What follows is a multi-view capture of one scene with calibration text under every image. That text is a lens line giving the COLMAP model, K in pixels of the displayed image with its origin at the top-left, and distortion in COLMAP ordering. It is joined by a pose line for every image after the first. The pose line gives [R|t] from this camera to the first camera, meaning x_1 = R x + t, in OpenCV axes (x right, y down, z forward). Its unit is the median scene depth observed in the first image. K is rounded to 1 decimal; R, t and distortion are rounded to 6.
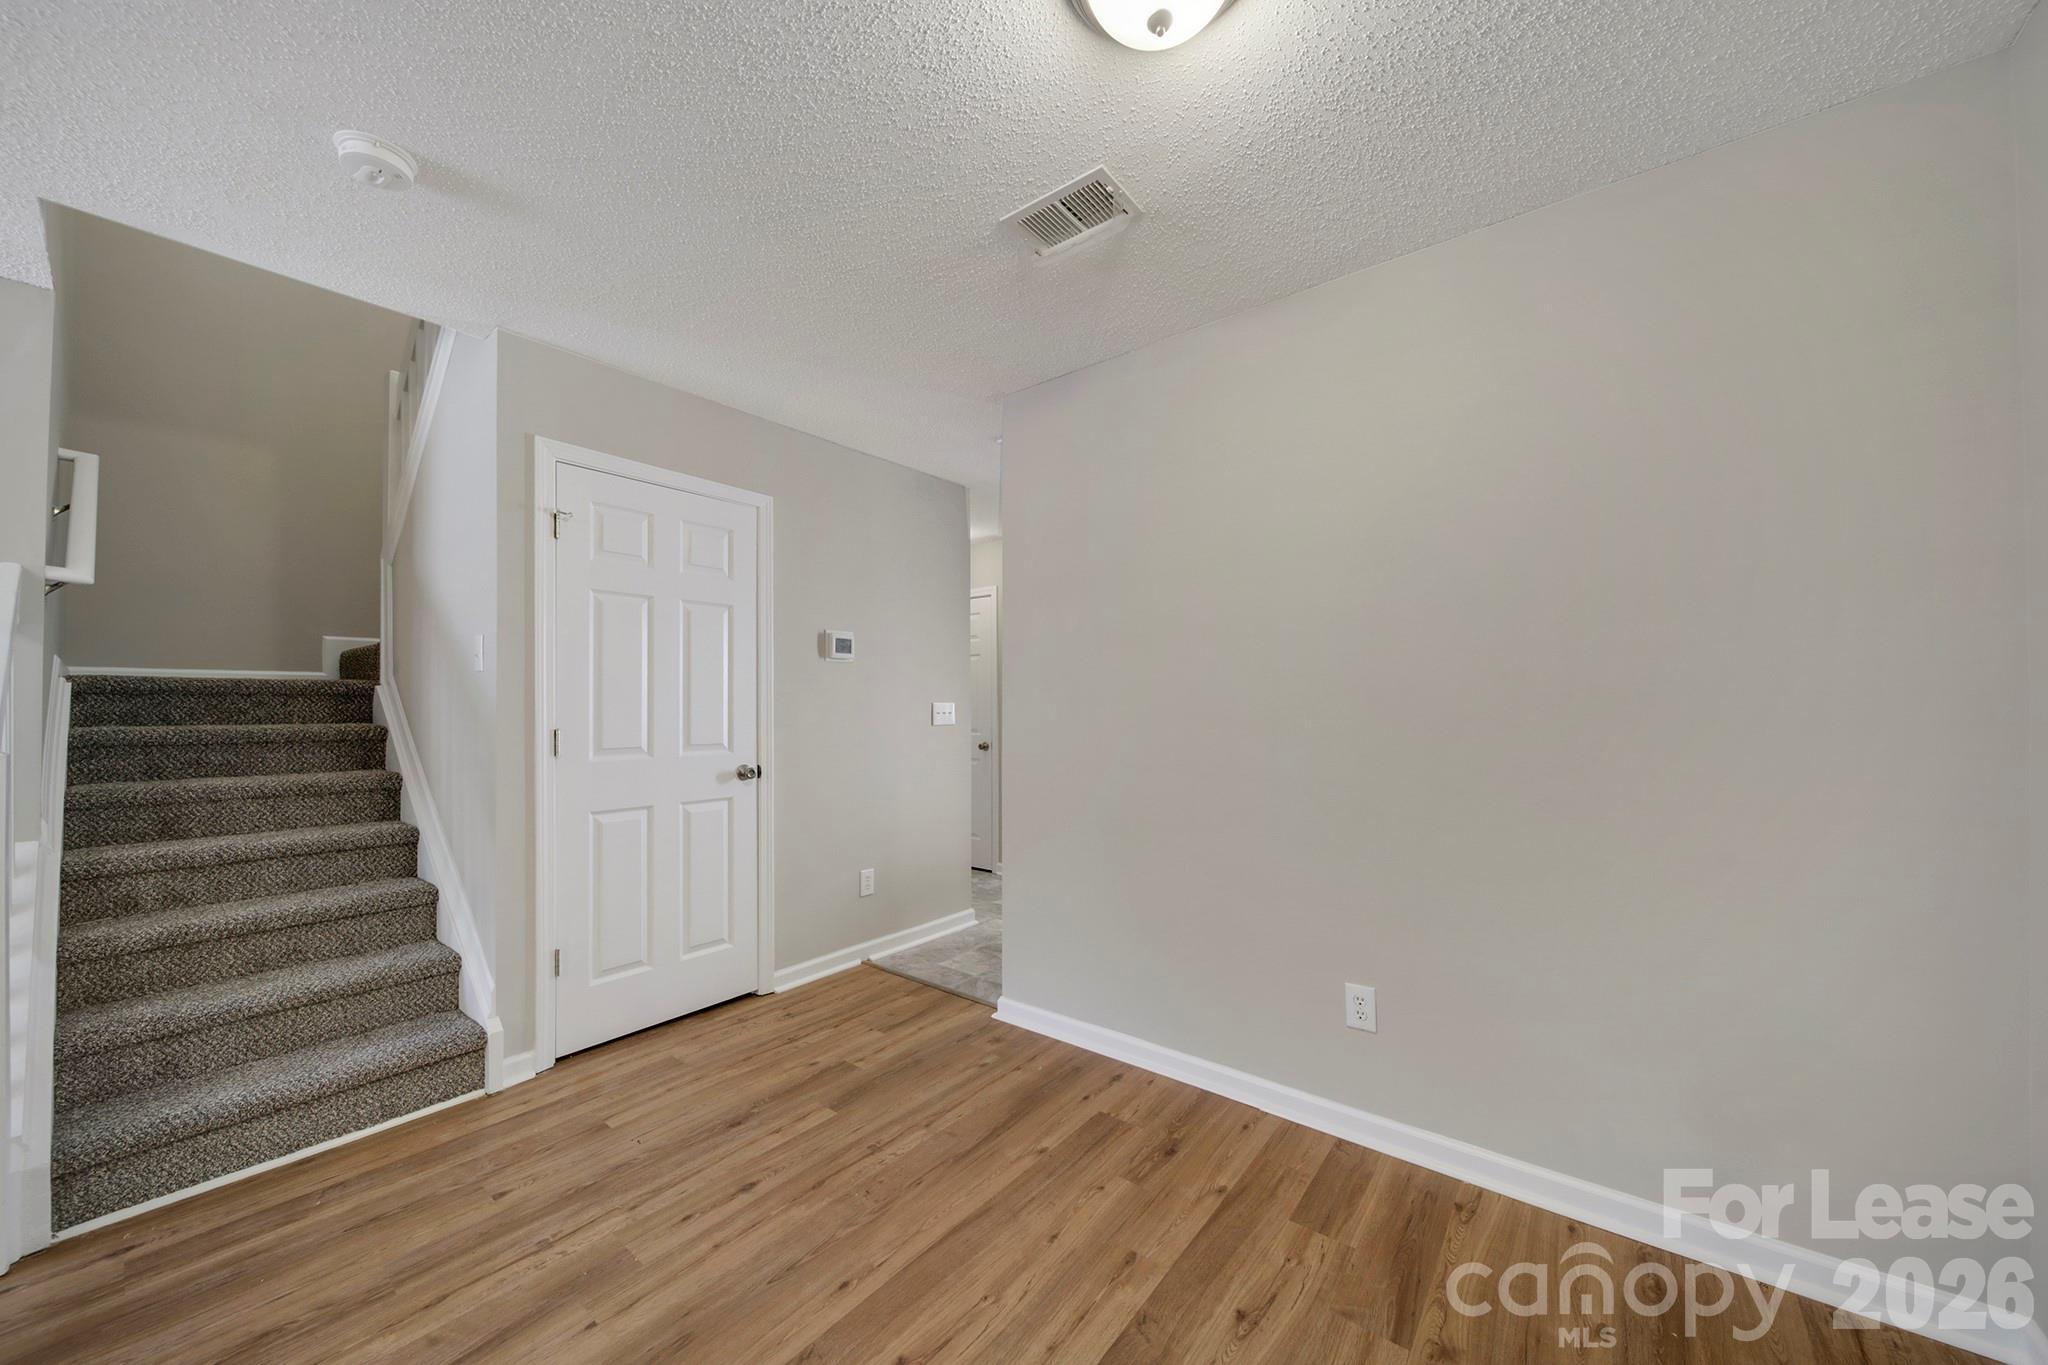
lens RADIAL K [[728.1, 0, 1019.5], [0, 728.1, 707.0], [0, 0, 1]] dist [-0.008476, -0.000038]
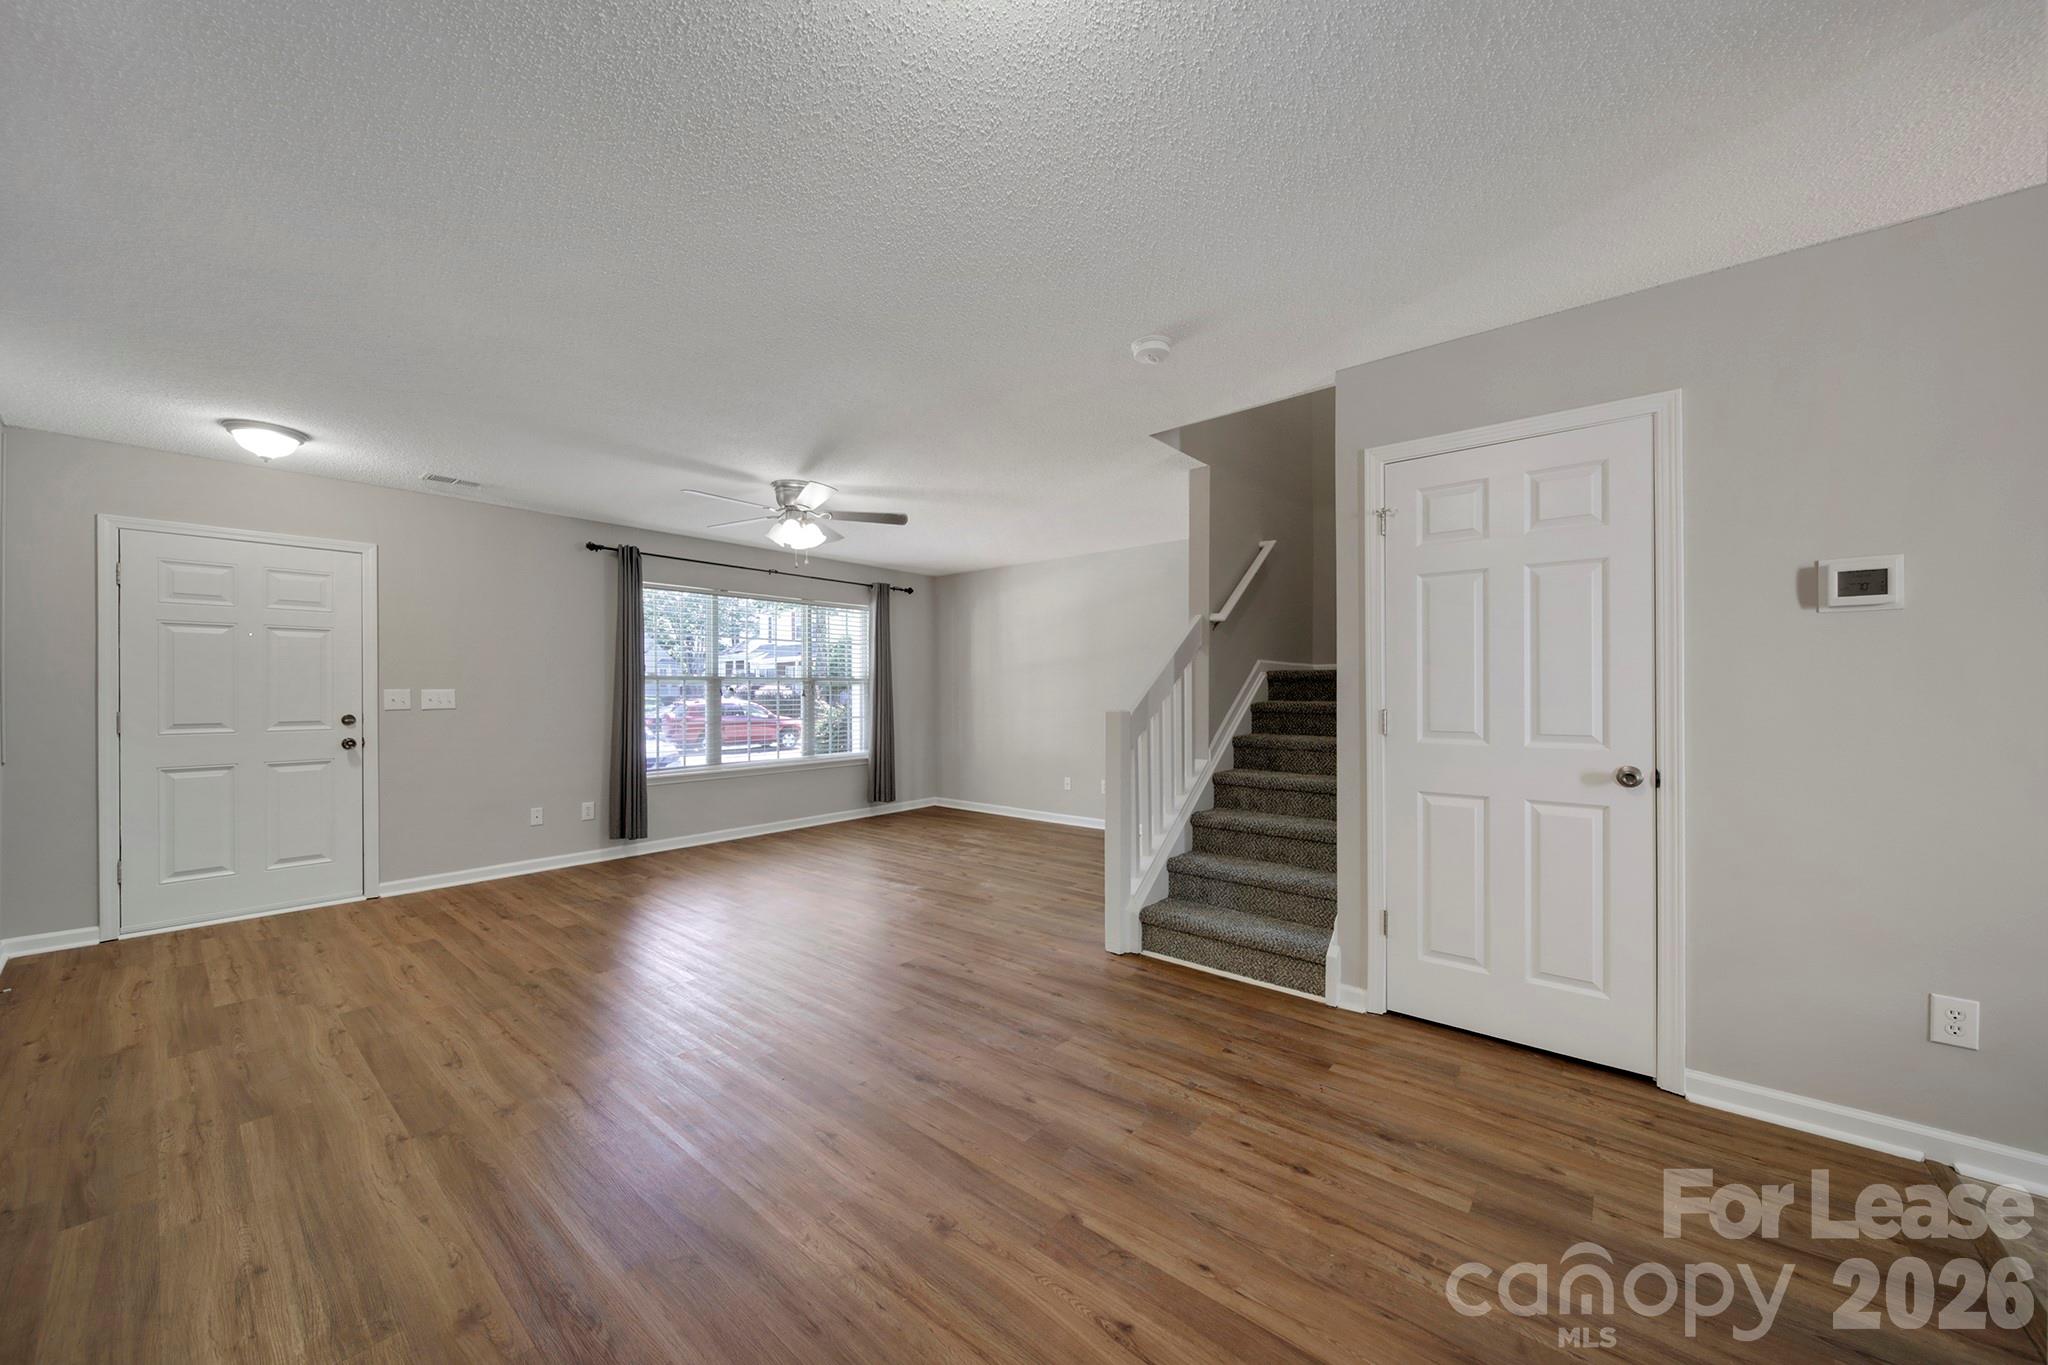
lens RADIAL K [[733.2, 0, 1032.1], [0, 733.2, 692.9], [0, 0, 1]] dist [-0.000258, -0.000395]
pose [[-0.026304, 0.004761, -0.999643, 0.528577], [0.000232, 0.999989, 0.004757, 0.000069], [0.999654, -0.000107, -0.026305, 0.539900]]
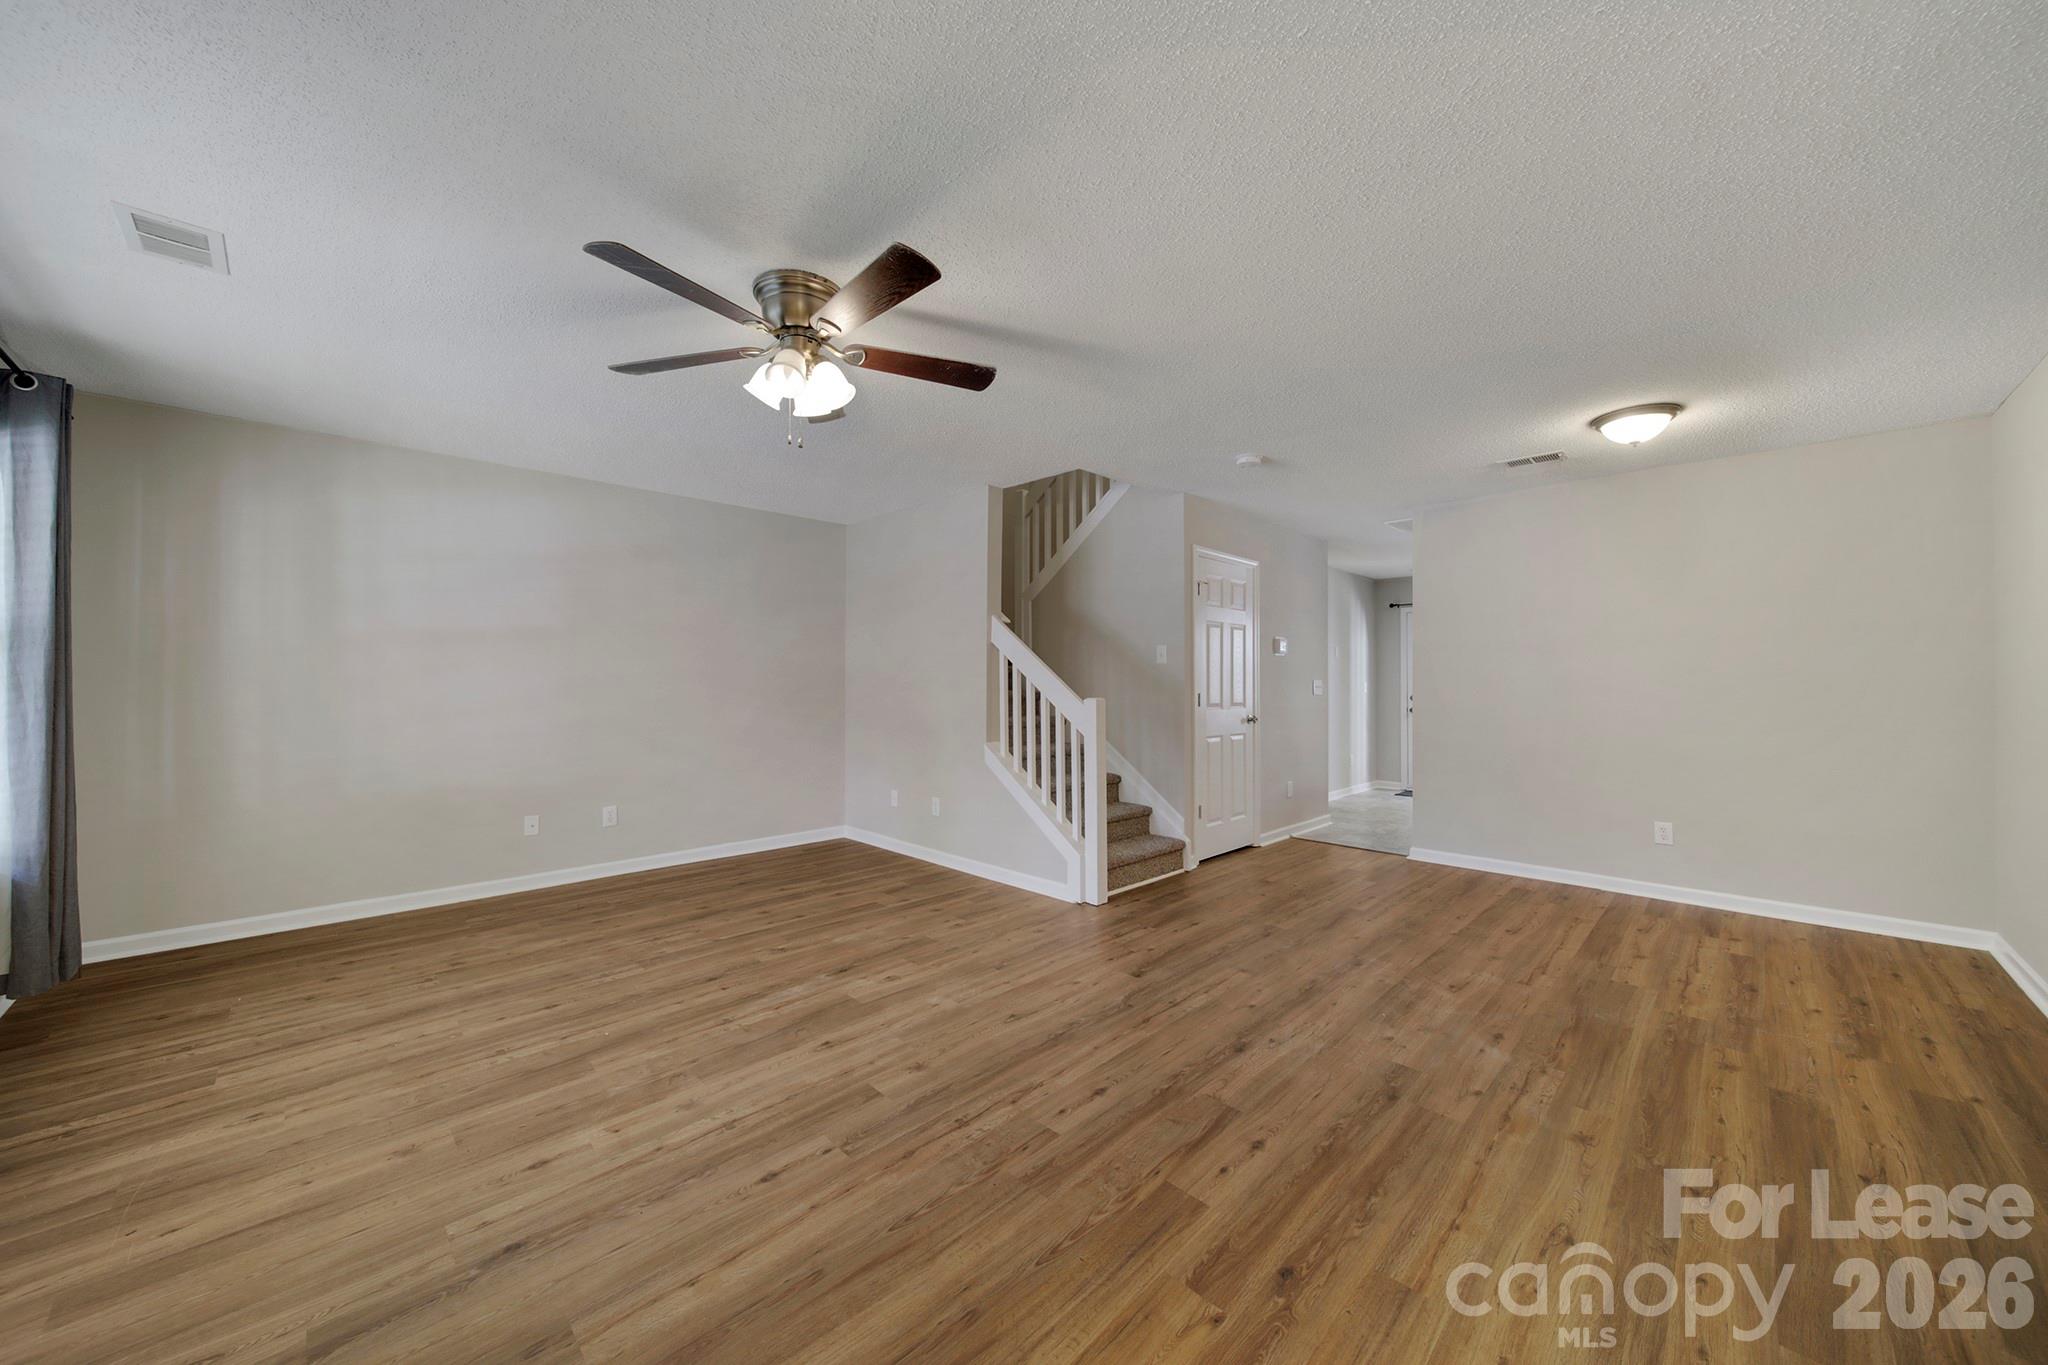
lens RADIAL K [[729.5, 0, 1021.8], [0, 729.5, 675.8], [0, 0, 1]] dist [-0.000498, -0.000302]
pose [[0.992825, 0.004213, -0.119499, -0.969179], [-0.005589, 0.999922, -0.011185, 0.010282], [0.119443, 0.011772, 0.992771, -1.120797]]
